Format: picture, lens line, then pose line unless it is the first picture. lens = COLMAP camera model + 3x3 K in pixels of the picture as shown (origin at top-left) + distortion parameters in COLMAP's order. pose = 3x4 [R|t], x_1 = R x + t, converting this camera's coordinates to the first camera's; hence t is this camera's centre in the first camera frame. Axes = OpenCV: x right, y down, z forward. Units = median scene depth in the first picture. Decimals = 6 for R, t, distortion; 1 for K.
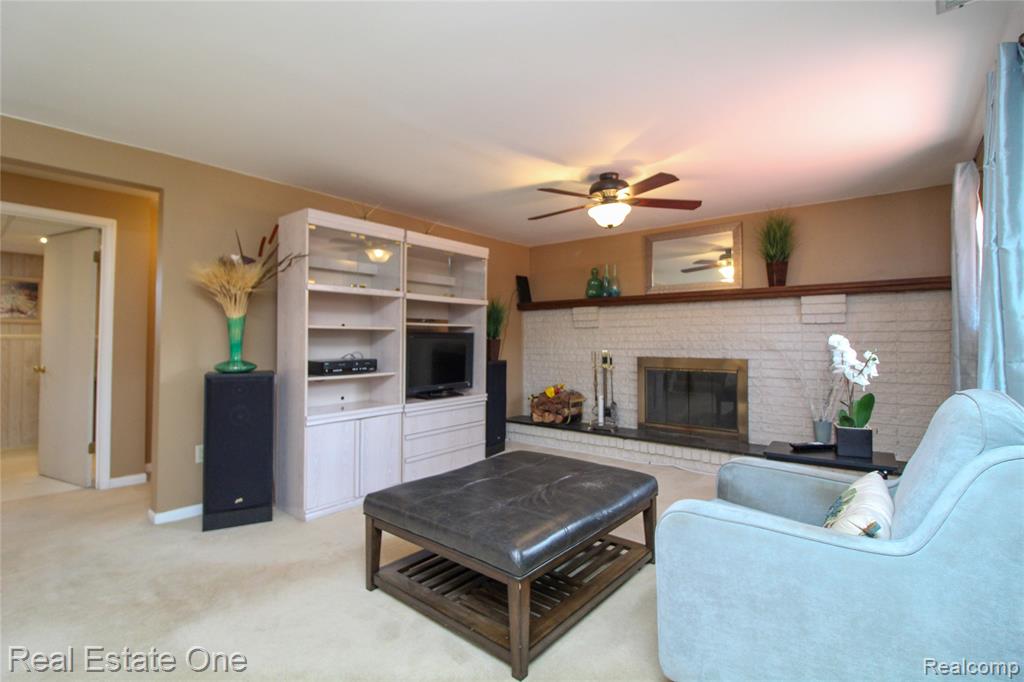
lens RADIAL K [[474.7, 0, 508.3], [0, 474.7, 328.9], [0, 0, 1]] dist [-0.000122, -0.014223]
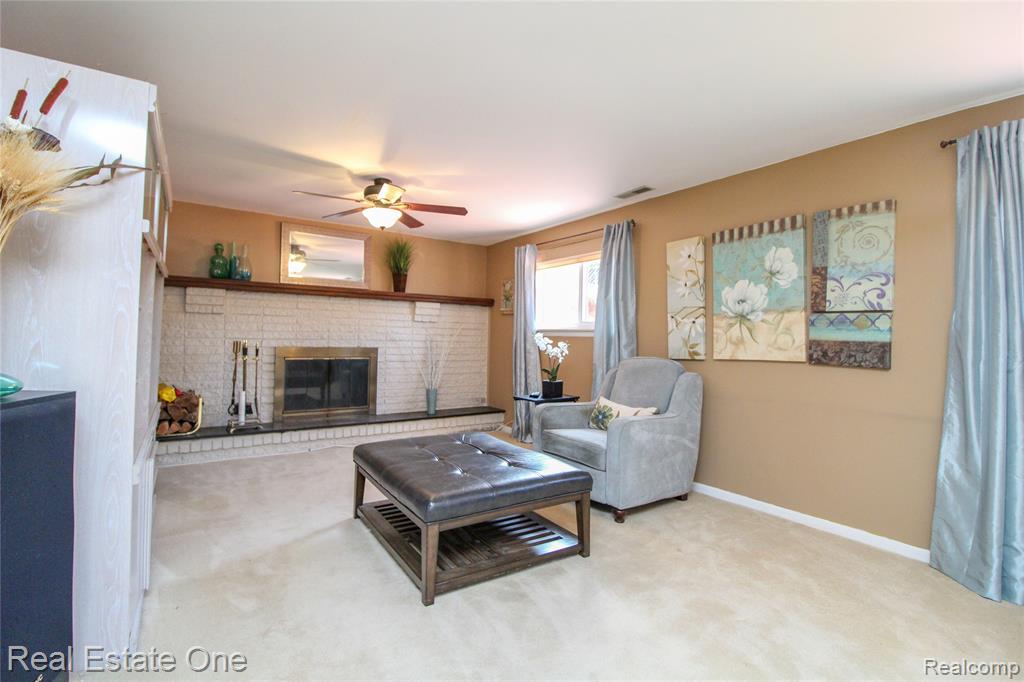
lens RADIAL K [[474.7, 0, 508.3], [0, 474.7, 328.9], [0, 0, 1]] dist [-0.000122, -0.014223]
pose [[0.278409, 0.021116, 0.960230, -0.556805], [-0.045091, 0.998943, -0.008894, 0.009924], [-0.959403, -0.040822, 0.279067, 0.301227]]
